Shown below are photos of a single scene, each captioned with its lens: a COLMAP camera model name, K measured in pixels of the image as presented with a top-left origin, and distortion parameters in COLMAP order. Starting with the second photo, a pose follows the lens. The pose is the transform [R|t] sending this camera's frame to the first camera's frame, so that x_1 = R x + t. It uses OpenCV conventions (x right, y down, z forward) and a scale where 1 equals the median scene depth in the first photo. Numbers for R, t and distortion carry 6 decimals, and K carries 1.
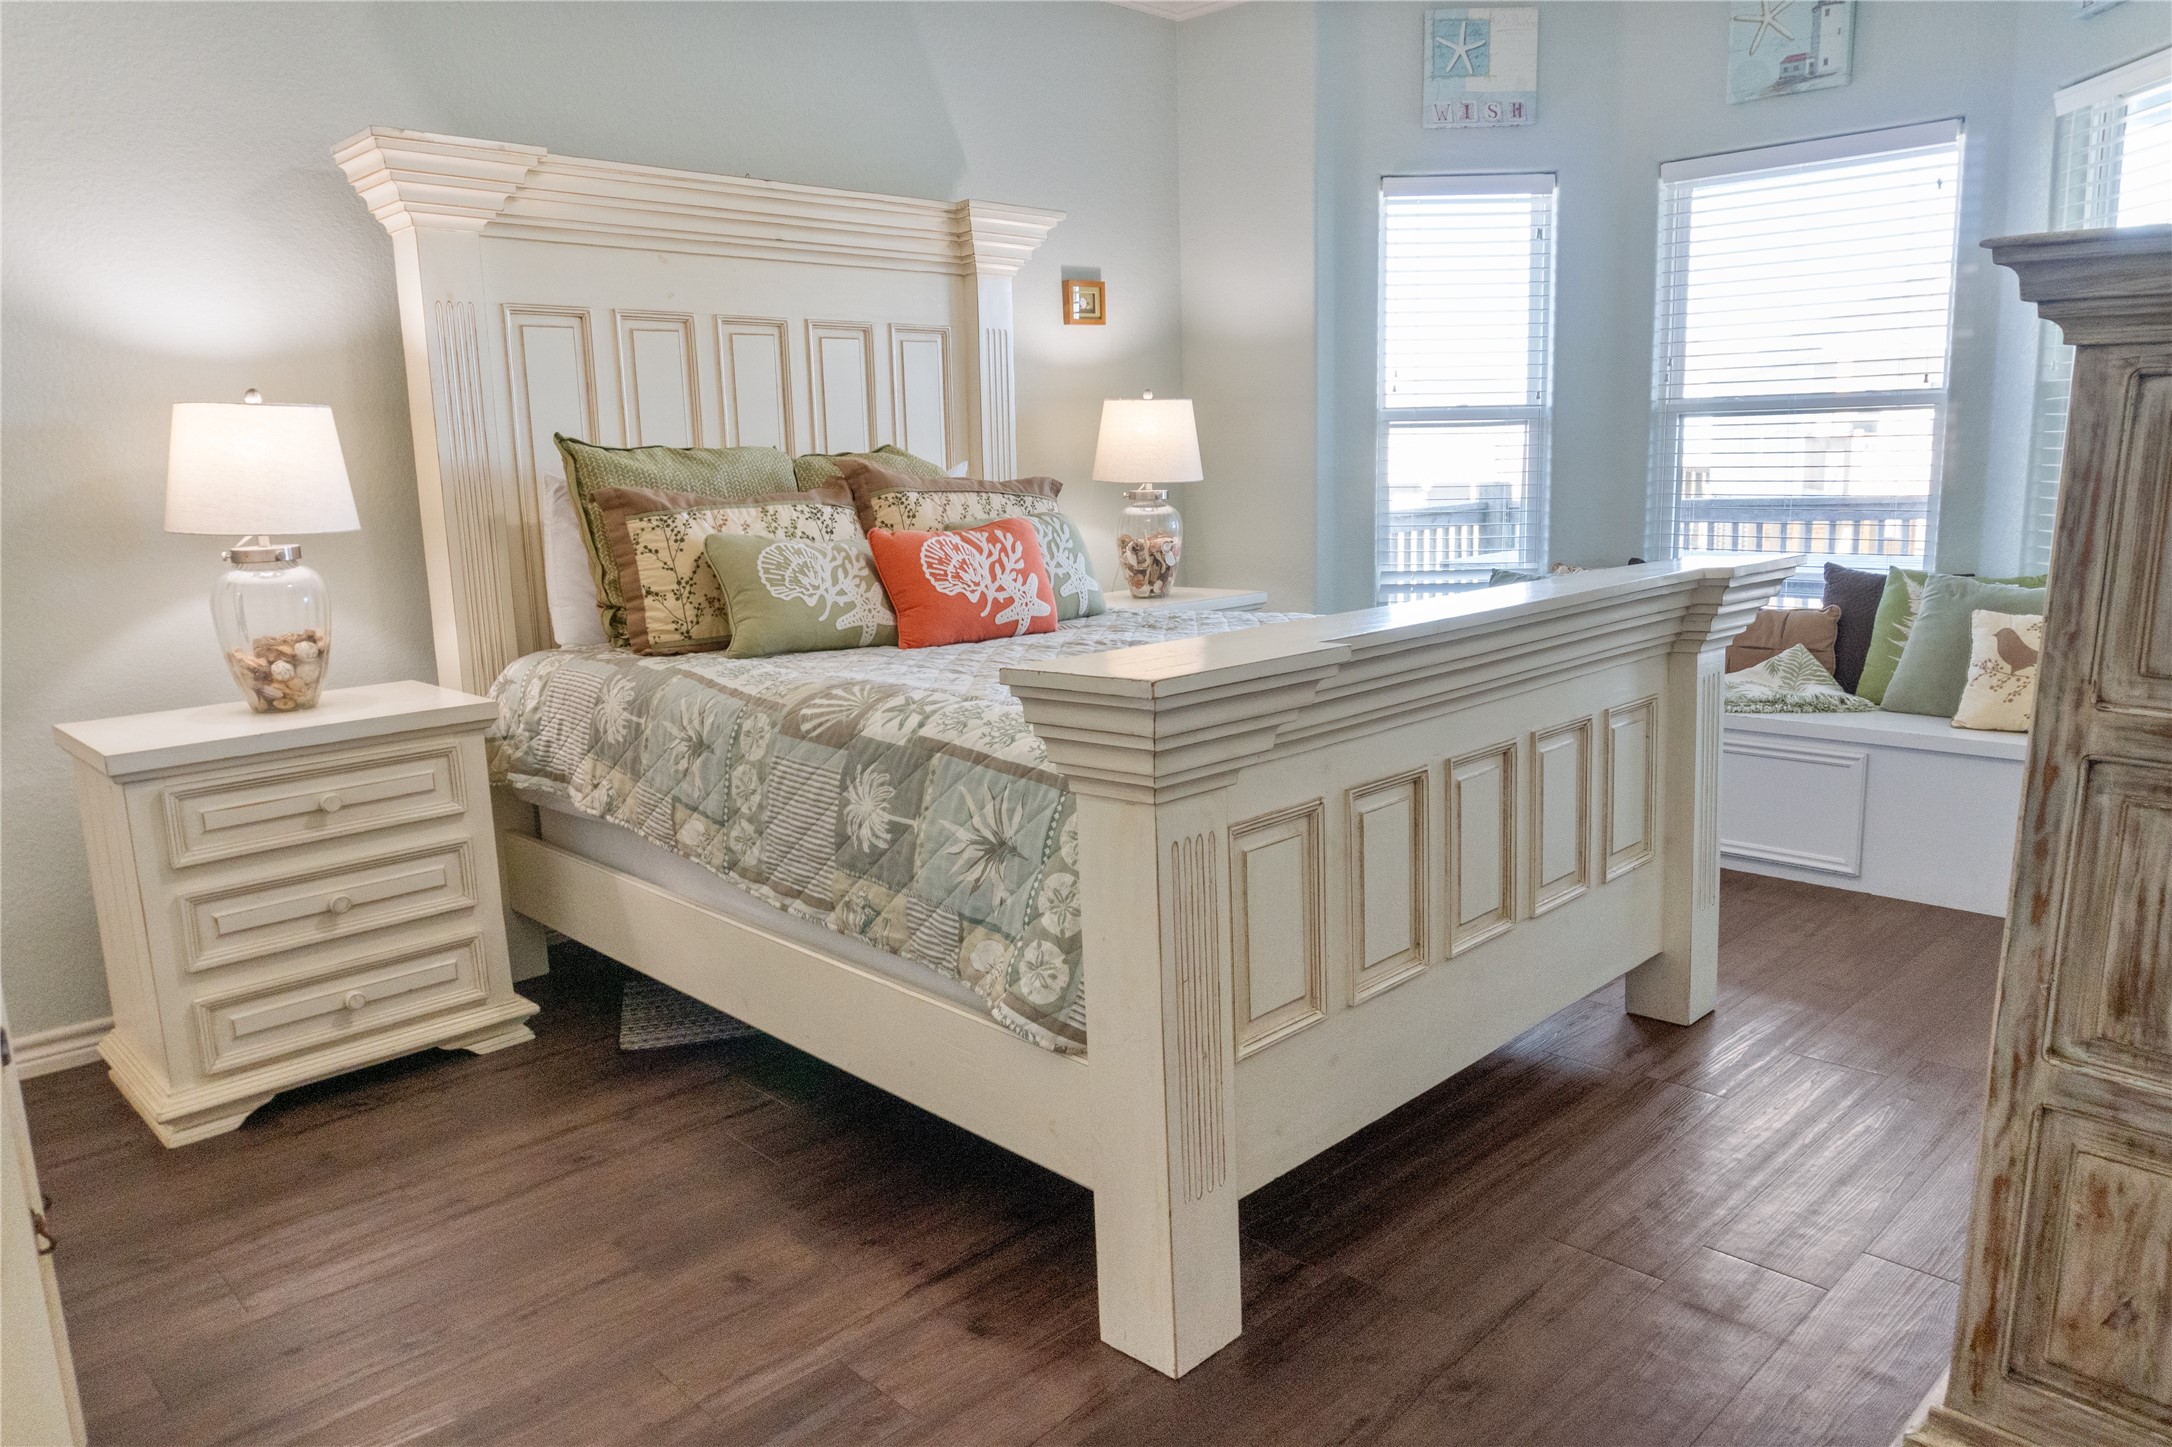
lens RADIAL K [[1463.5, 0, 1086.0], [0, 1463.5, 723.5], [0, 0, 1]] dist [0.004387, 0.001559]
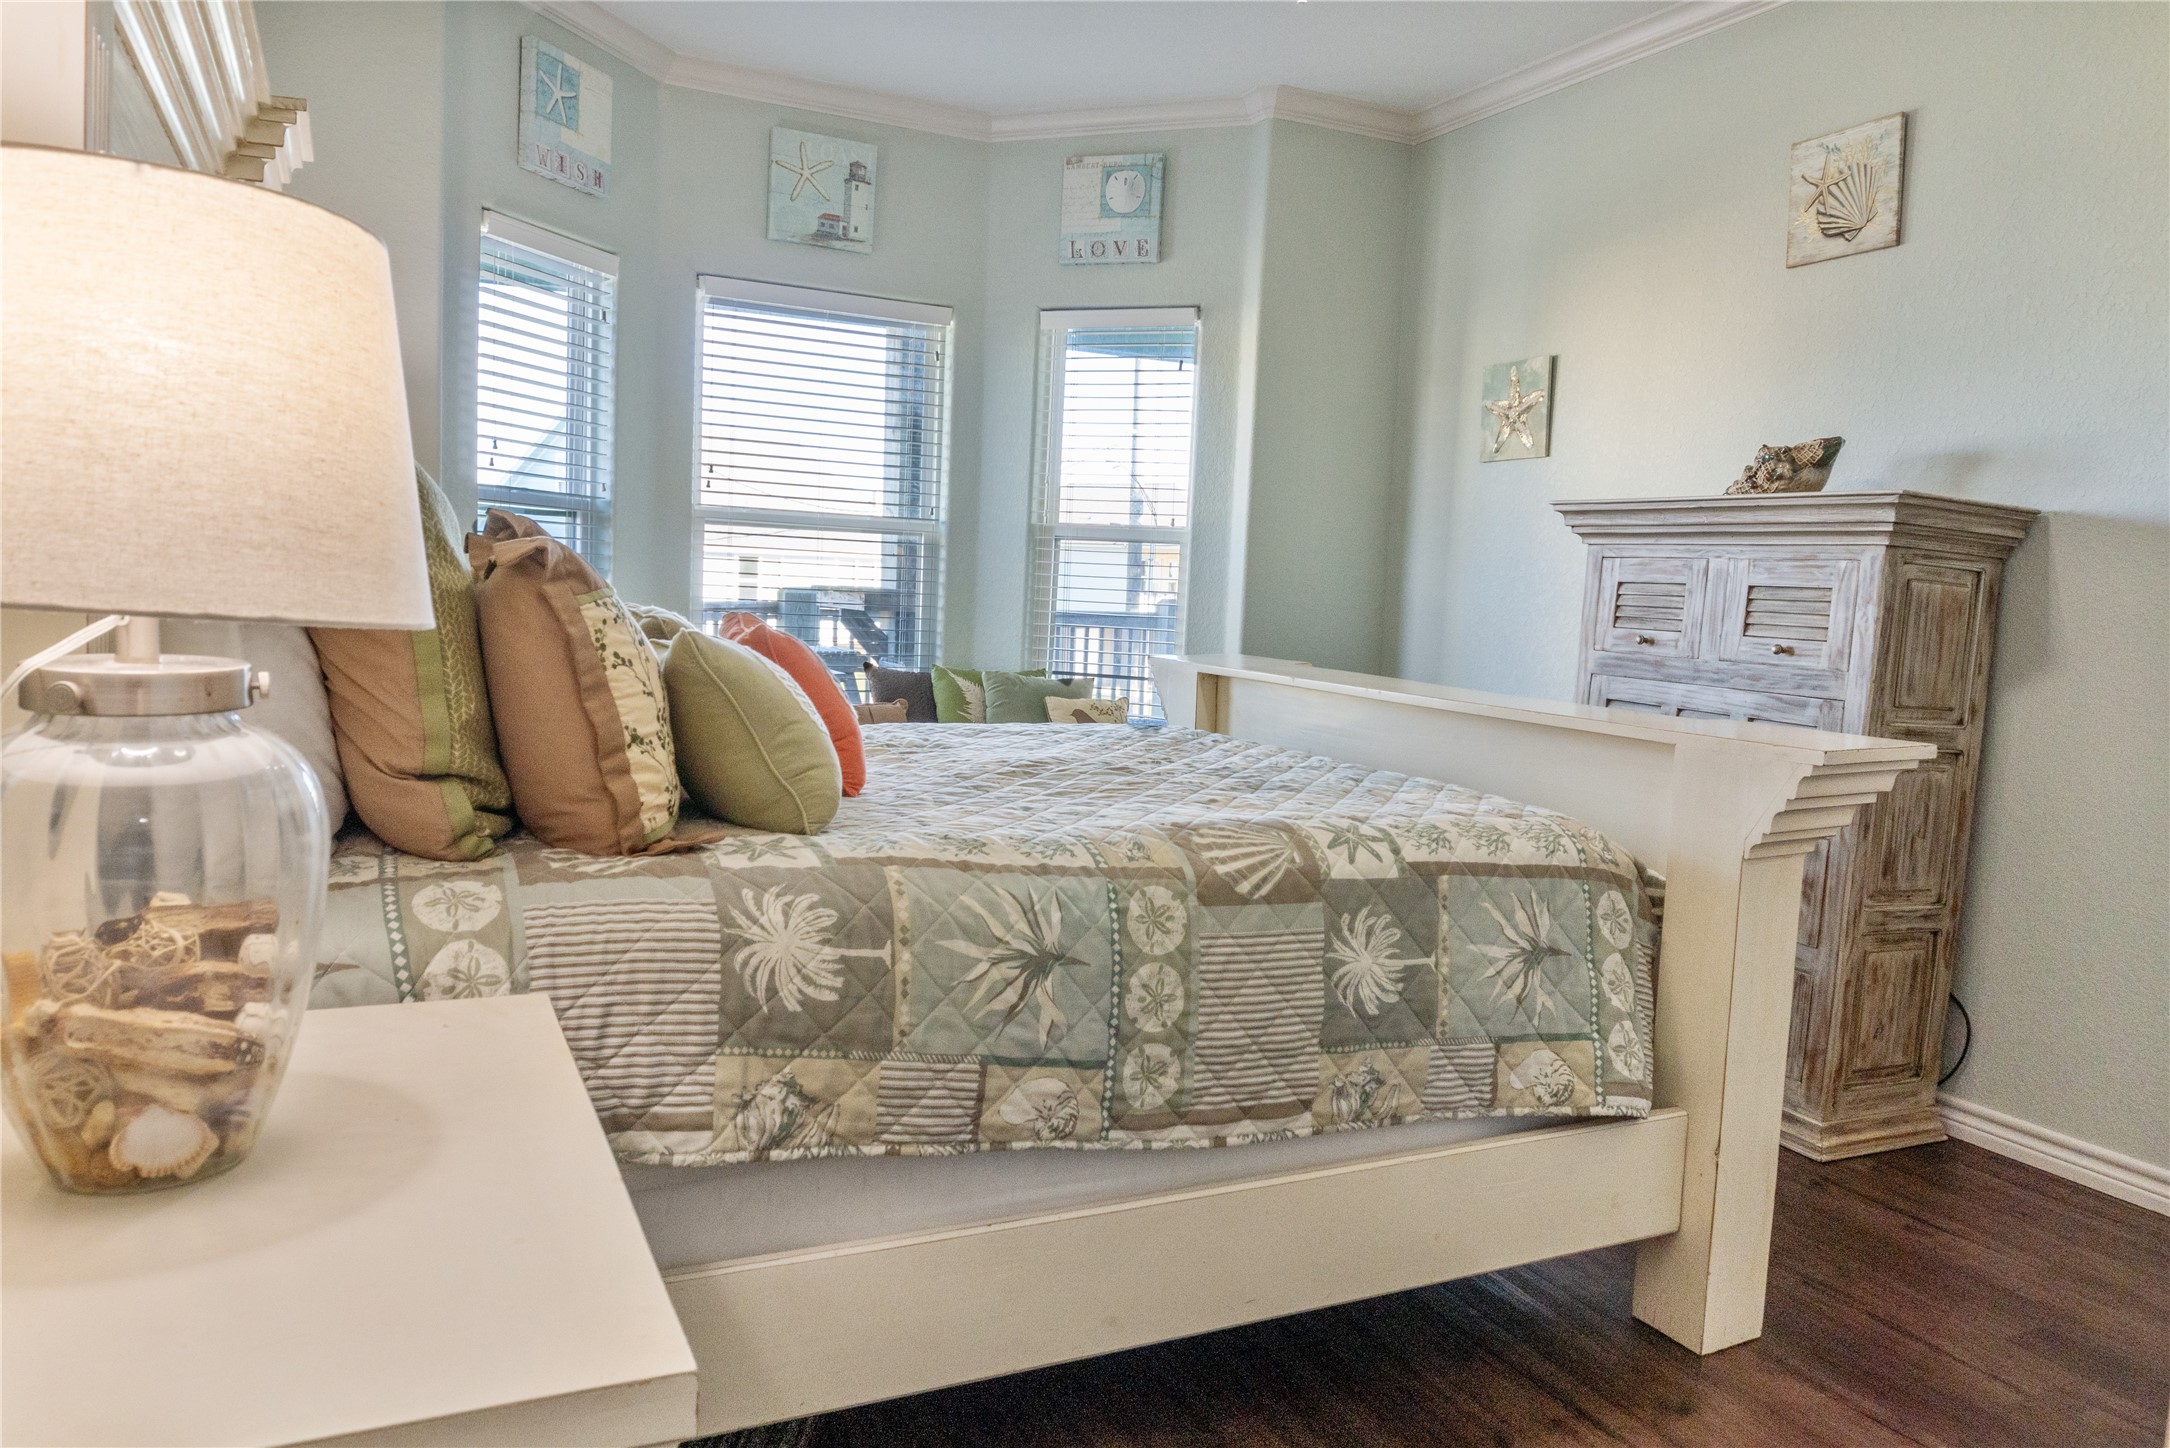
lens RADIAL K [[1470.4, 0, 1087.9], [0, 1470.4, 730.1], [0, 0, 1]] dist [-0.010679, 0.000395]
pose [[0.320930, -0.059806, 0.945213, -0.877791], [0.119927, 0.992537, 0.022081, -0.098316], [-0.939479, 0.106270, 0.325708, 0.776500]]
